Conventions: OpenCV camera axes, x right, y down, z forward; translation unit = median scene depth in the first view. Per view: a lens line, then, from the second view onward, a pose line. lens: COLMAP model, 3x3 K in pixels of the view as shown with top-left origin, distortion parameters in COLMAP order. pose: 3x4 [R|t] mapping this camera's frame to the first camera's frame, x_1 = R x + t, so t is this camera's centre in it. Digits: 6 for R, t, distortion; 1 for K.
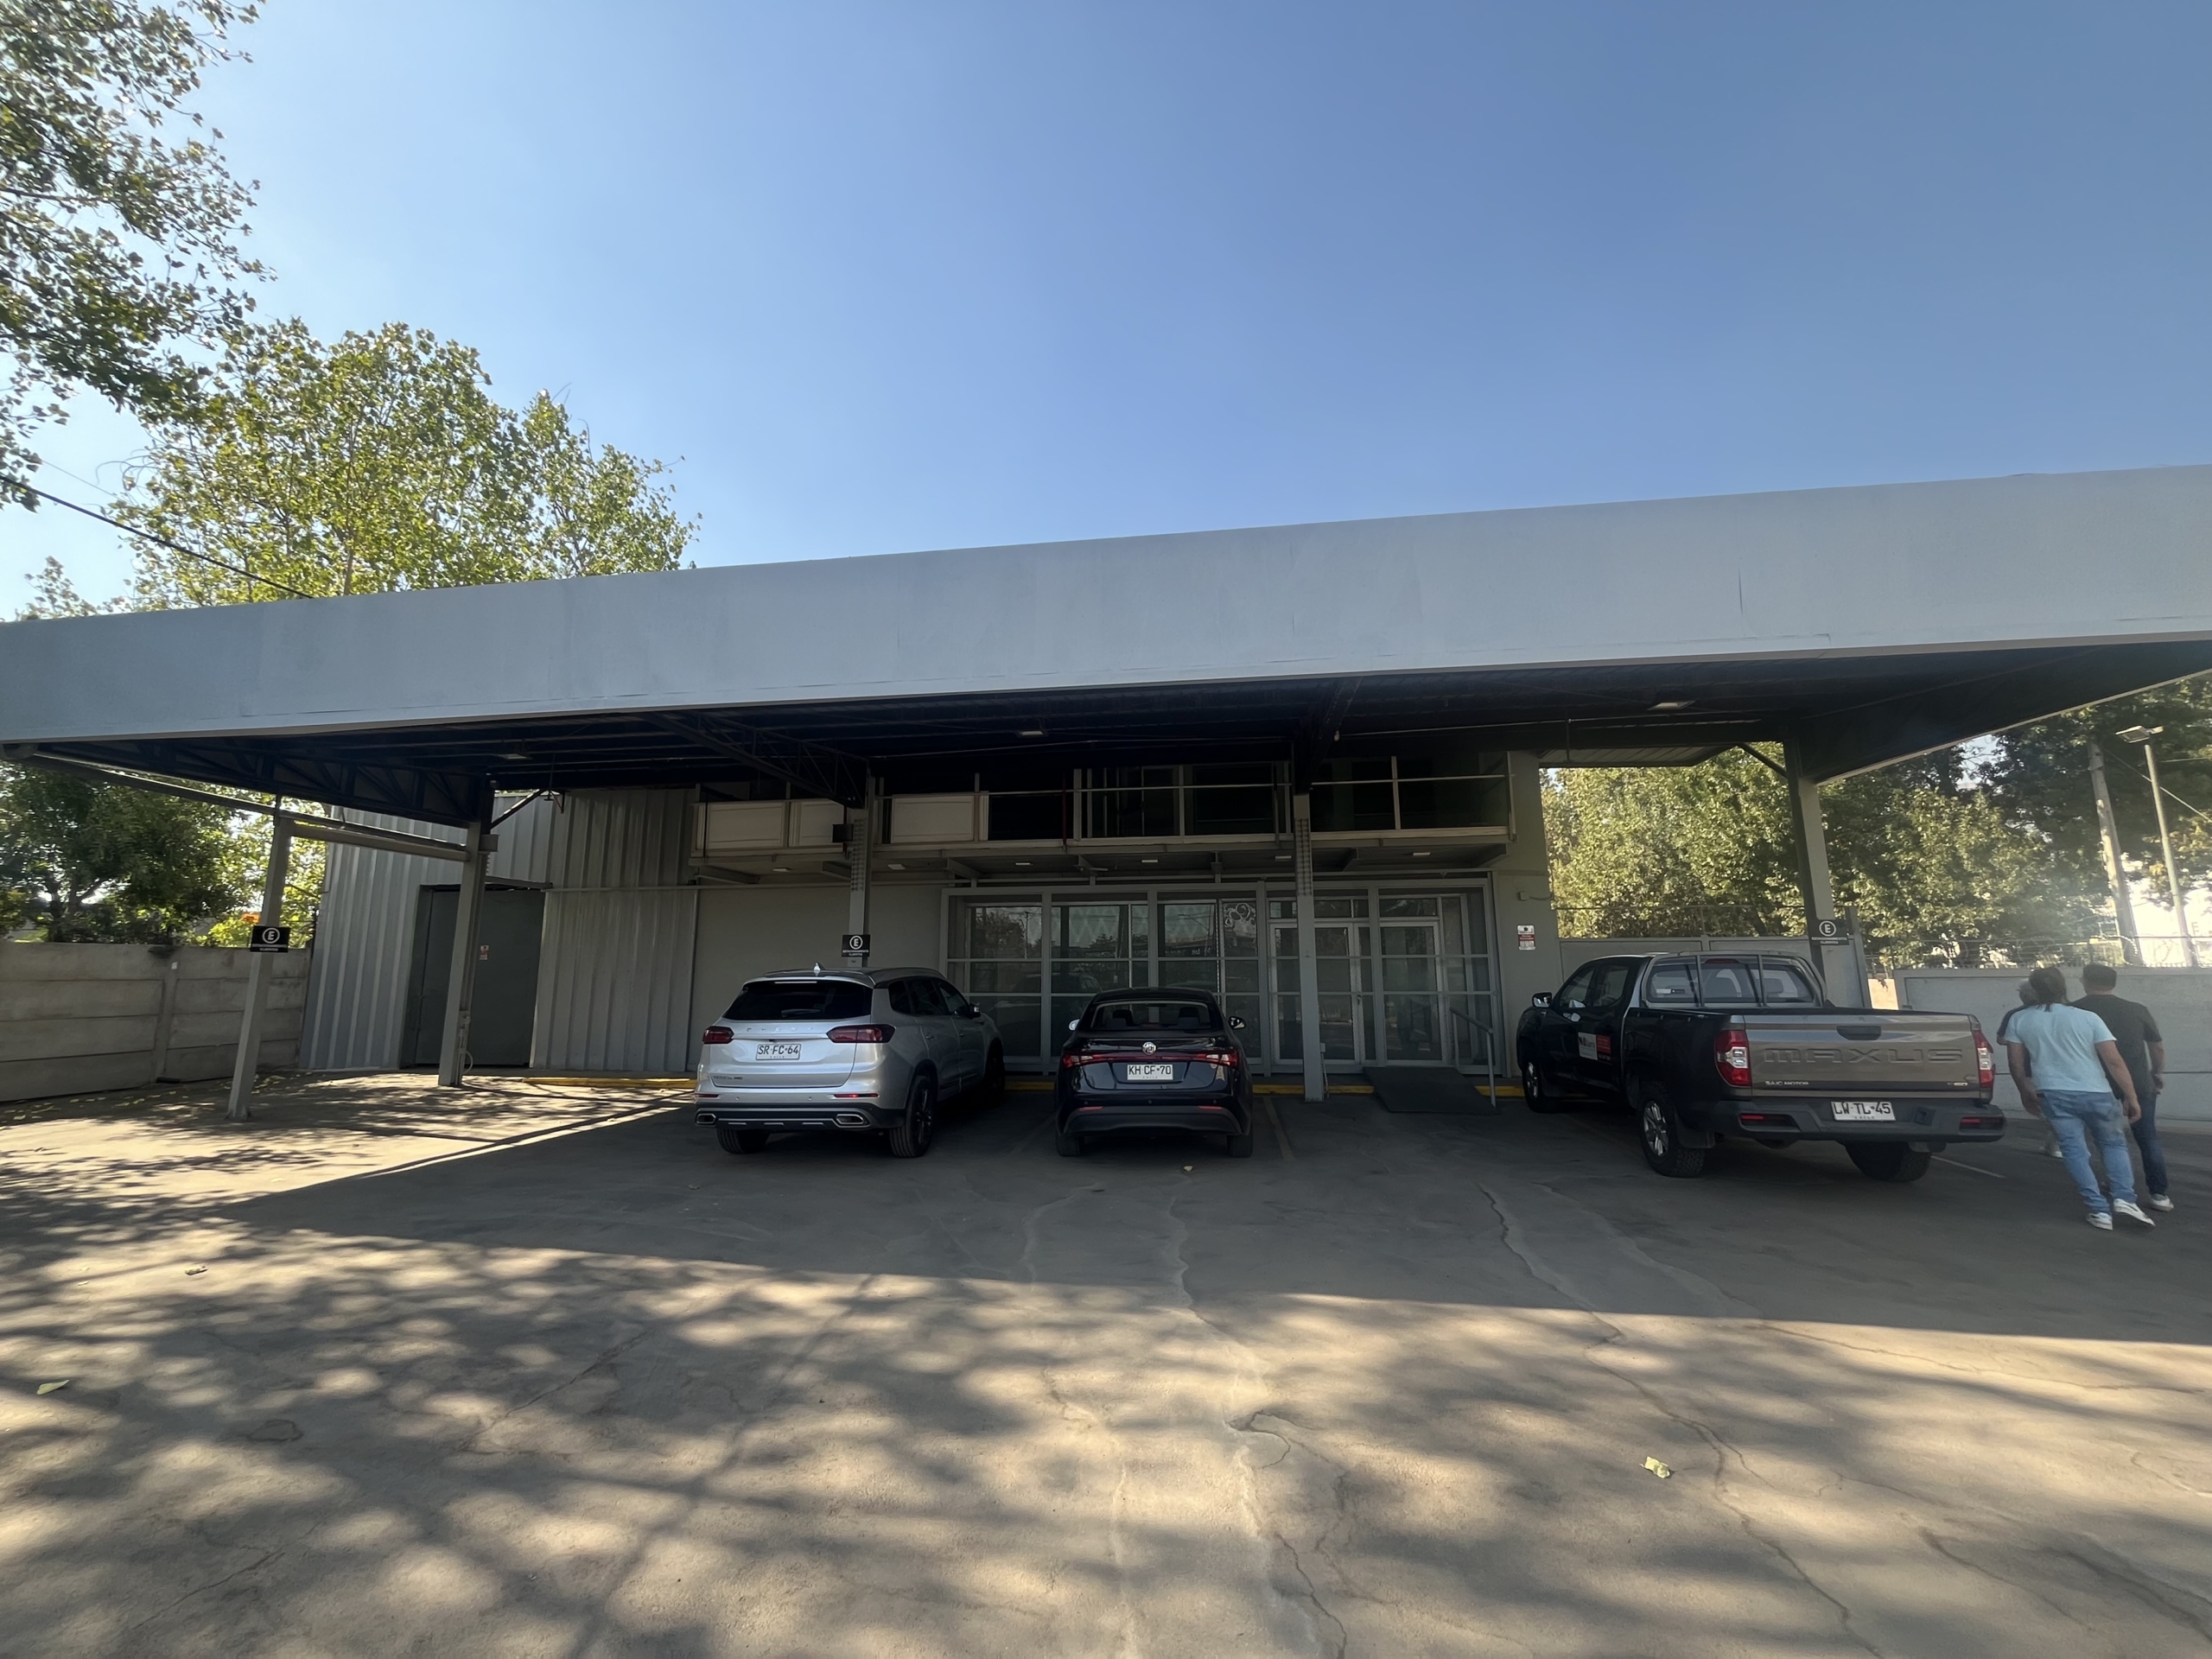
lens RADIAL K [[890.4, 0, 1106.0], [0, 890.4, 829.5], [0, 0, 1]] dist [-0.001508, -0.000041]
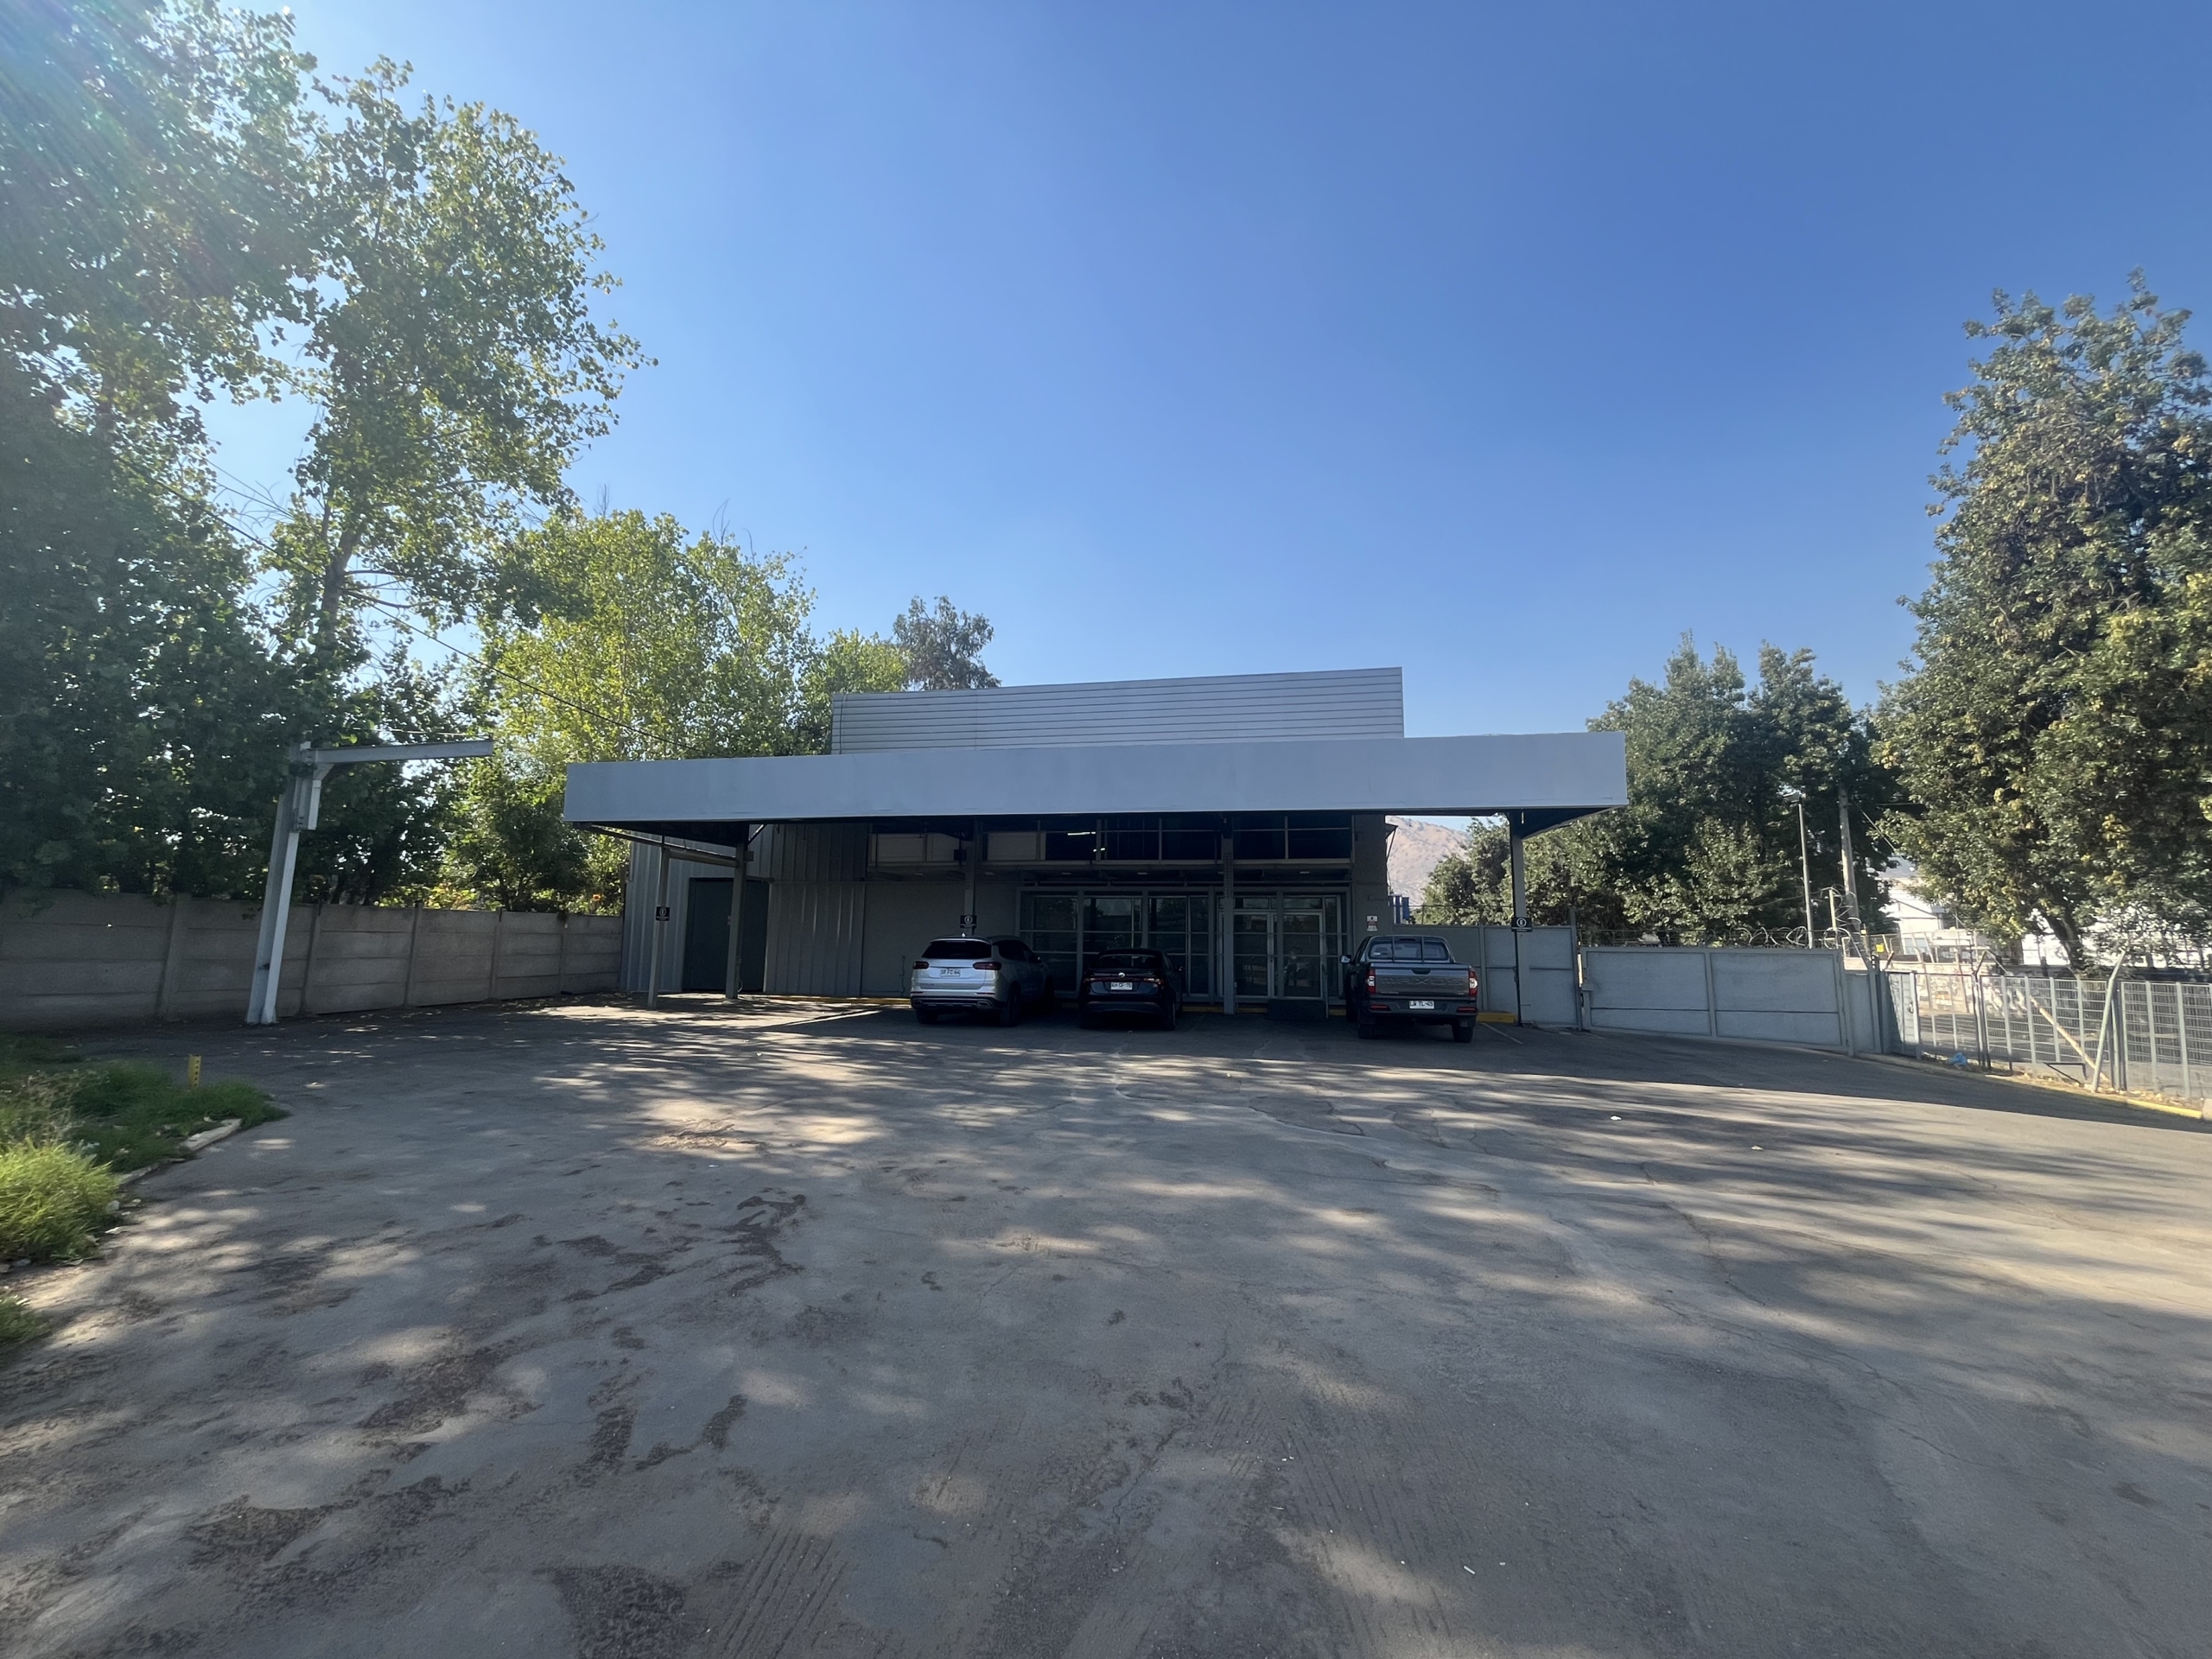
lens RADIAL K [[890.4, 0, 1106.0], [0, 890.4, 829.5], [0, 0, 1]] dist [-0.001508, -0.000041]
pose [[0.998281, 0.010974, -0.057566, 0.078233], [-0.008947, 0.999335, 0.035344, -0.106367], [0.057916, -0.034768, 0.997716, -0.668766]]
